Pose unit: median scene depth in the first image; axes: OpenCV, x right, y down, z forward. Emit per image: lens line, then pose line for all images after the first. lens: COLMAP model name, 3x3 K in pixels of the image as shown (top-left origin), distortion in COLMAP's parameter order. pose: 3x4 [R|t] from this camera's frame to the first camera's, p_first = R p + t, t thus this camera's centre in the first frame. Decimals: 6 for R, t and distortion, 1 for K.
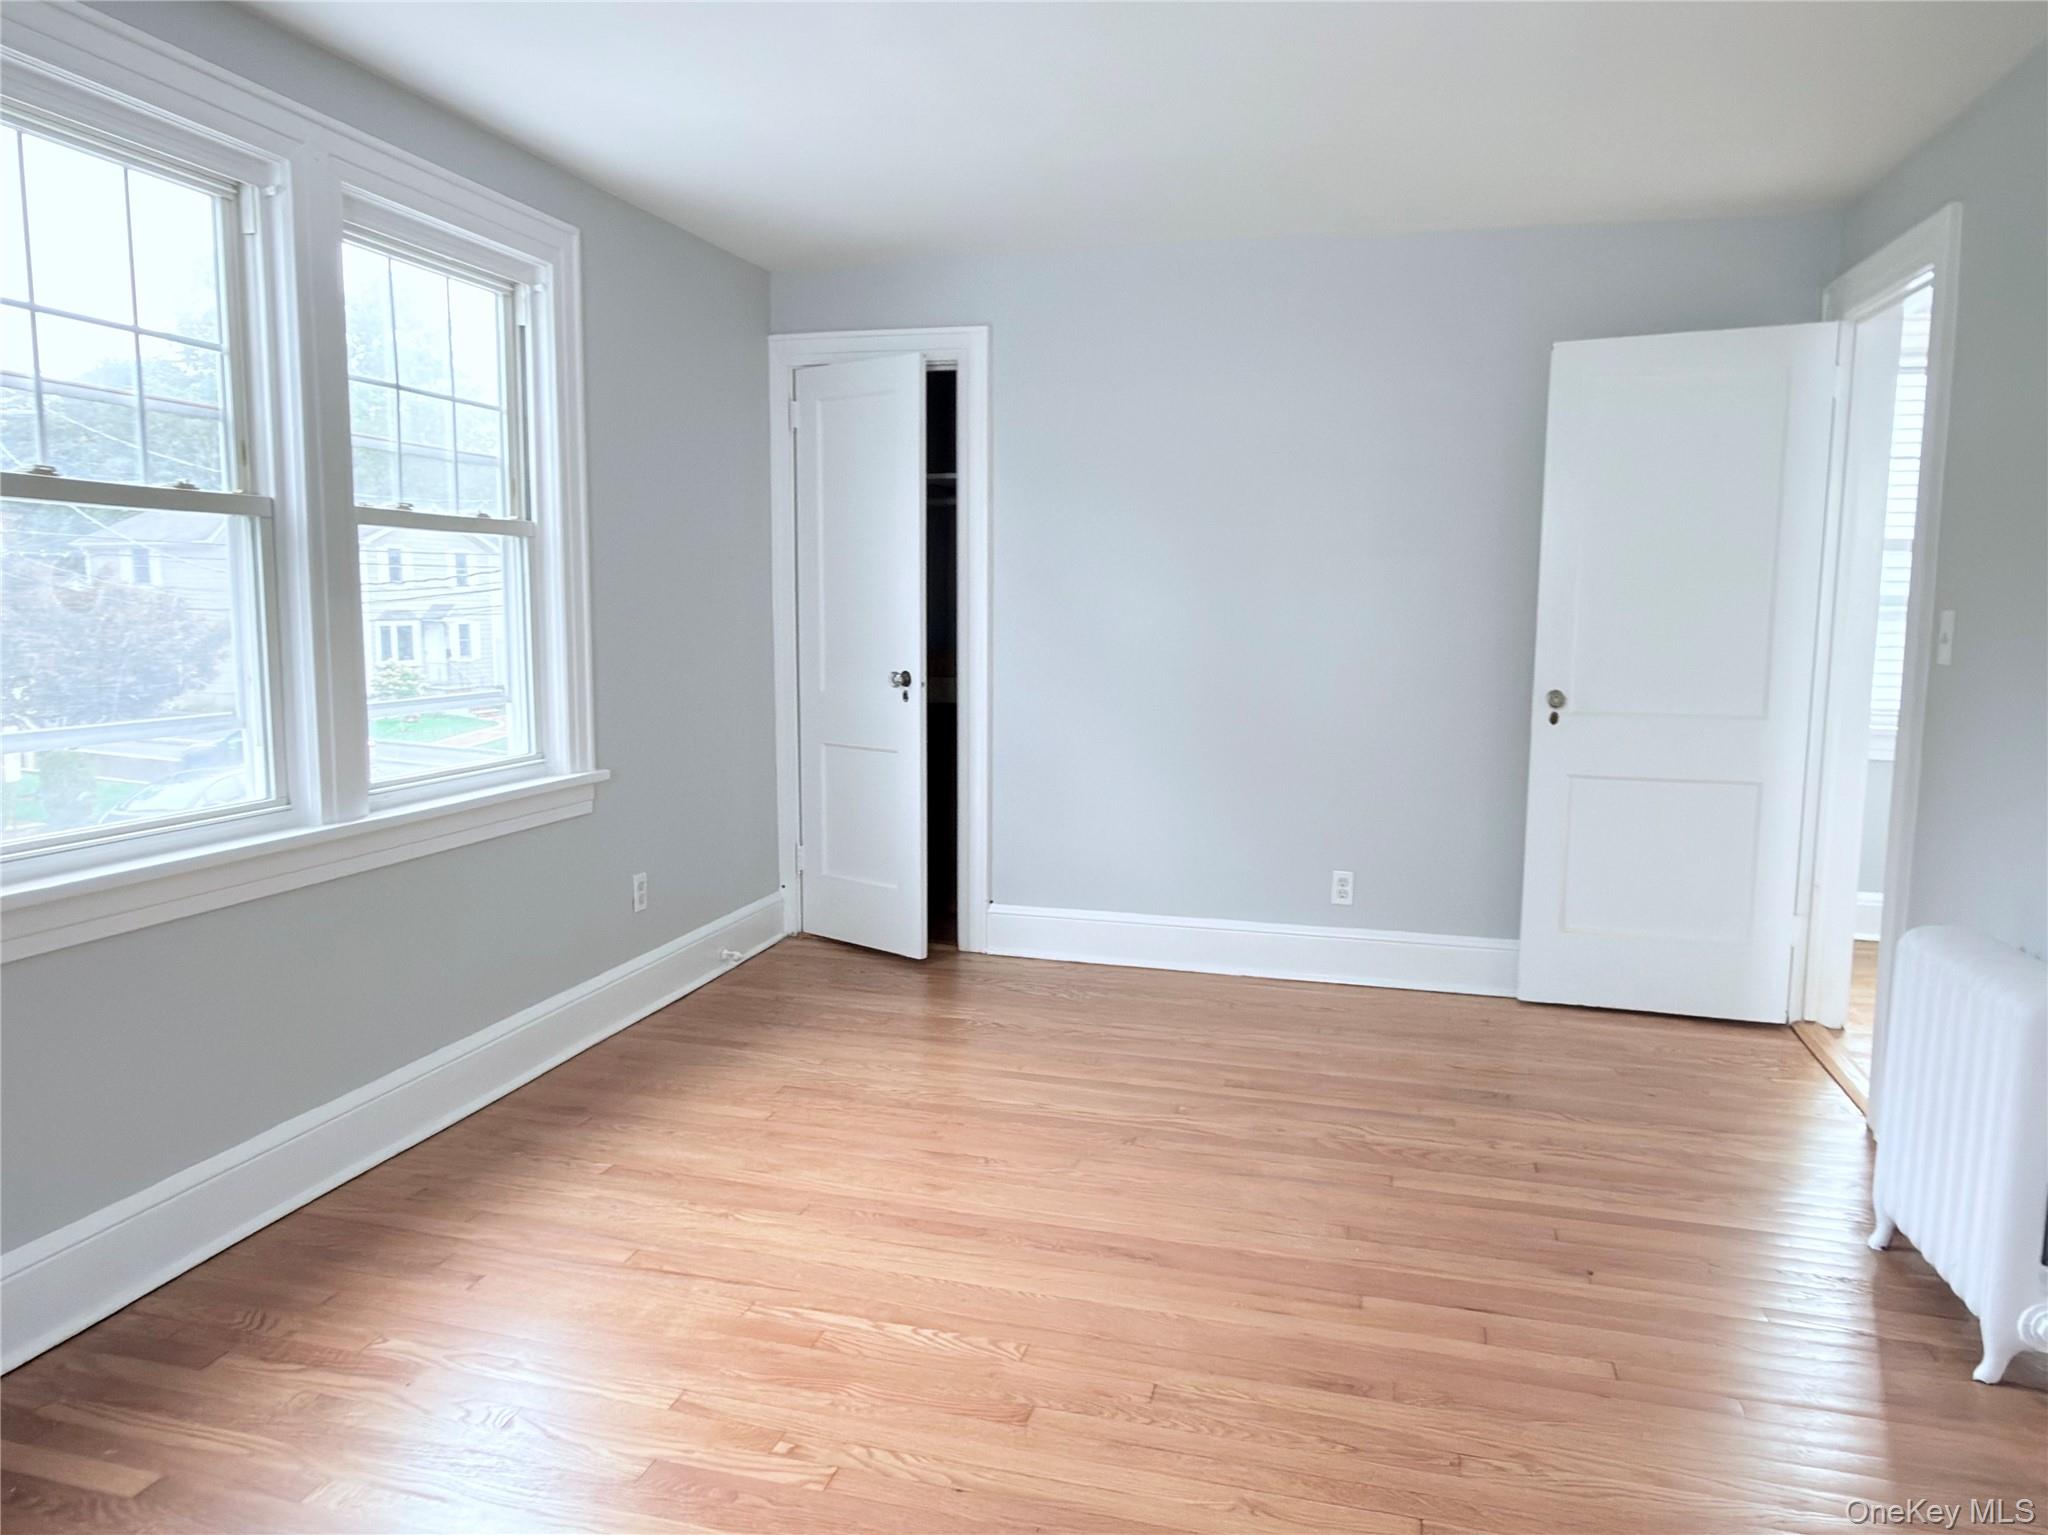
lens RADIAL K [[1394.3, 0, 1024.0], [0, 1394.3, 767.5], [0, 0, 1]] dist [0.004854, 0.001588]
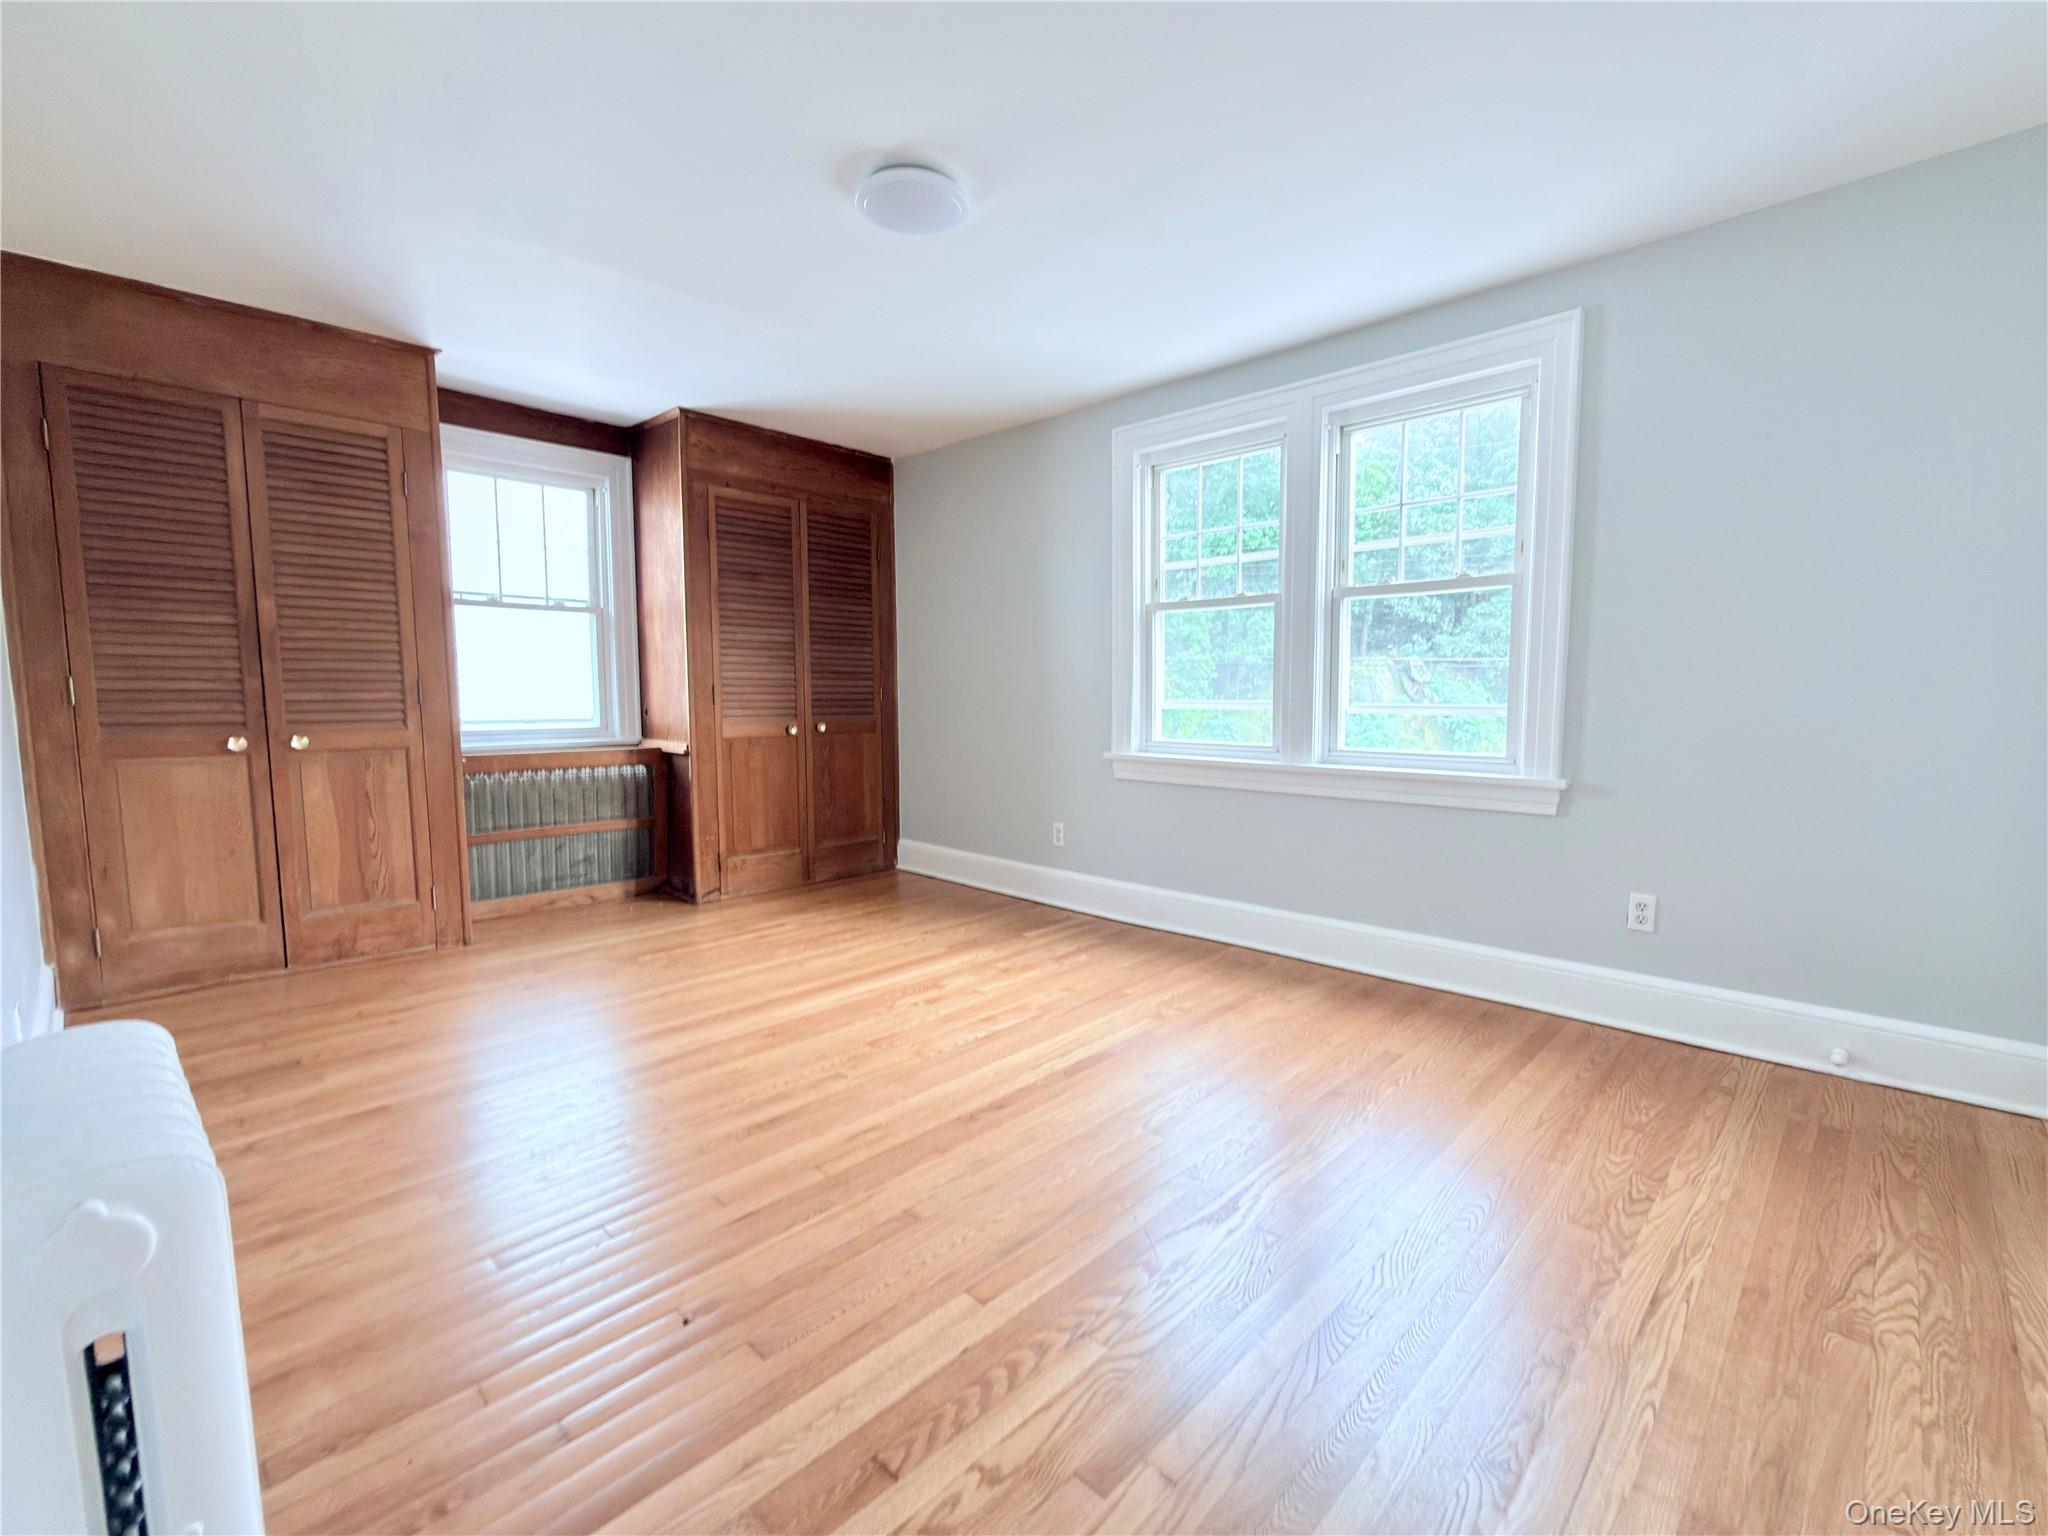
lens RADIAL K [[909.3, 0, 1073.5], [0, 909.3, 767.9], [0, 0, 1]] dist [-0.003256, -0.000638]
pose [[-0.463773, 0.068117, -0.883331, 0.642302], [-0.109080, 0.985064, 0.133231, -0.075907], [0.879213, 0.158143, -0.449416, 1.171082]]
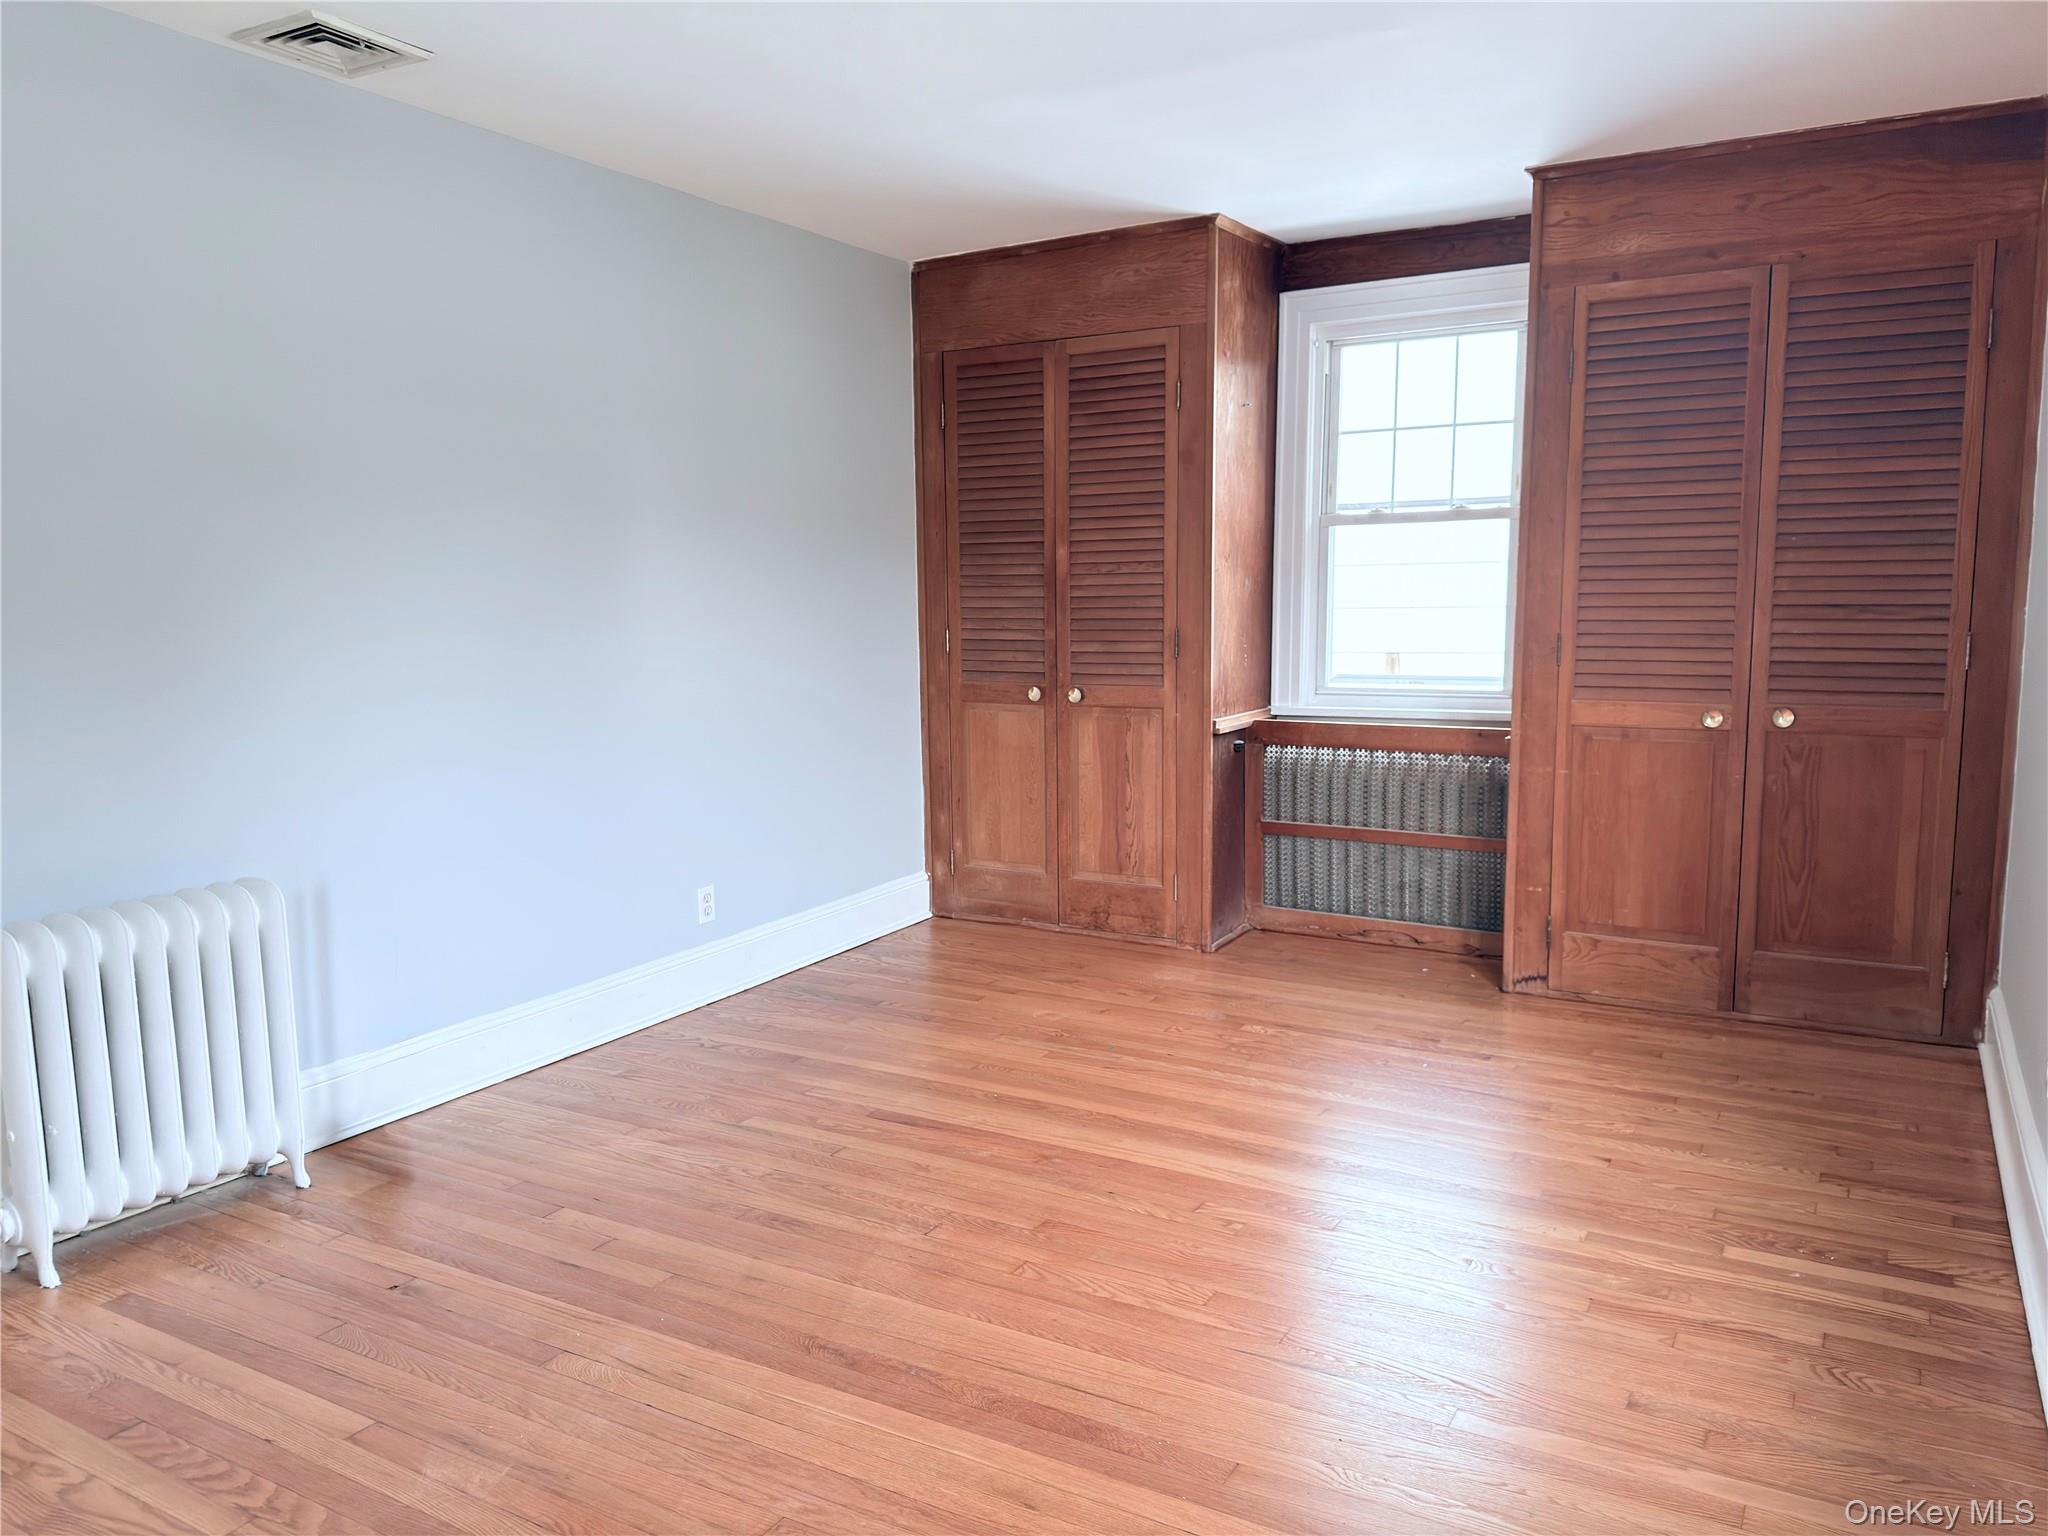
lens RADIAL K [[1447.5, 0, 1024.0], [0, 1447.5, 768.0], [0, 0, 1]] dist [0.144805, -0.215008]
pose [[-0.962906, -0.029268, 0.268246, -0.215316], [0.035146, 0.972029, 0.232217, -0.160518], [-0.267540, 0.233031, -0.934943, 1.428289]]
